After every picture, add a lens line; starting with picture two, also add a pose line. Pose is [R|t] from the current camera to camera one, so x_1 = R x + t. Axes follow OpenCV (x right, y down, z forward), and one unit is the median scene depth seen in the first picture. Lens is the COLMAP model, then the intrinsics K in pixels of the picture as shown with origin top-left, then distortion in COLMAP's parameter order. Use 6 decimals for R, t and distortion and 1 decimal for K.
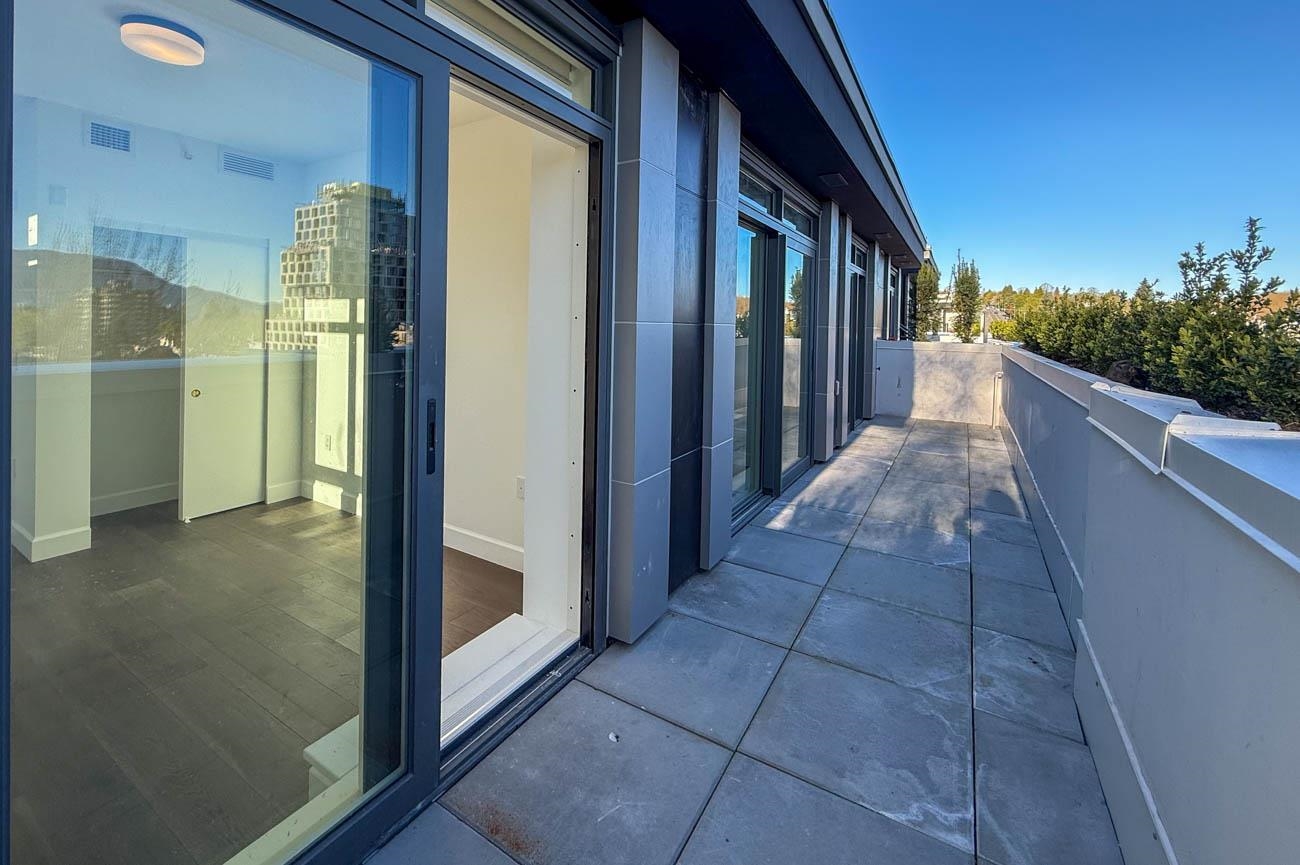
lens RADIAL K [[551.7, 0, 610.7], [0, 551.7, 333.8], [0, 0, 1]] dist [0.003584, 0.000400]
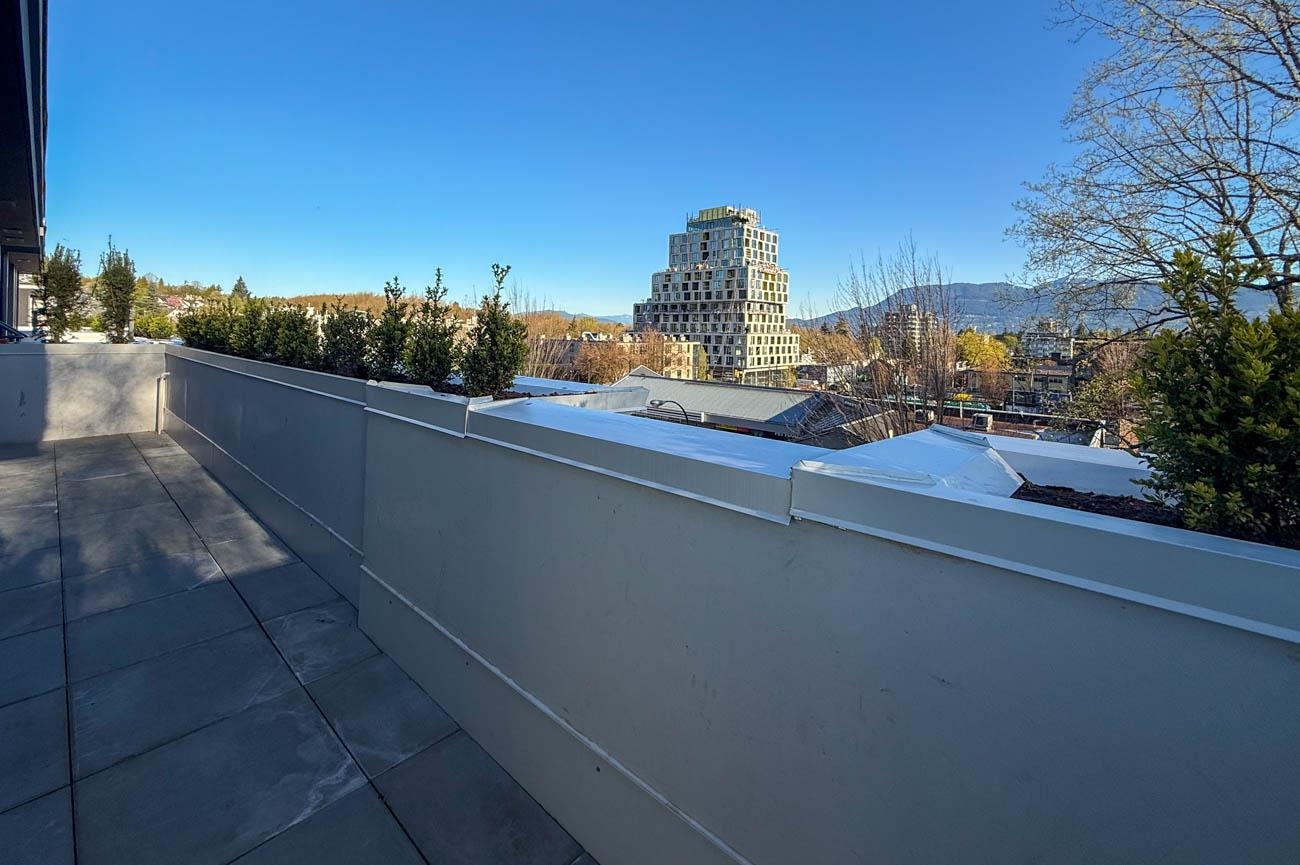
lens RADIAL K [[551.7, 0, 632.6], [0, 551.7, 337.5], [0, 0, 1]] dist [0.003584, 0.000400]
pose [[0.181660, -0.026040, 0.983017, -0.145082], [0.004168, 0.999661, 0.025711, -0.022018], [-0.983353, -0.000573, 0.181707, 0.075568]]
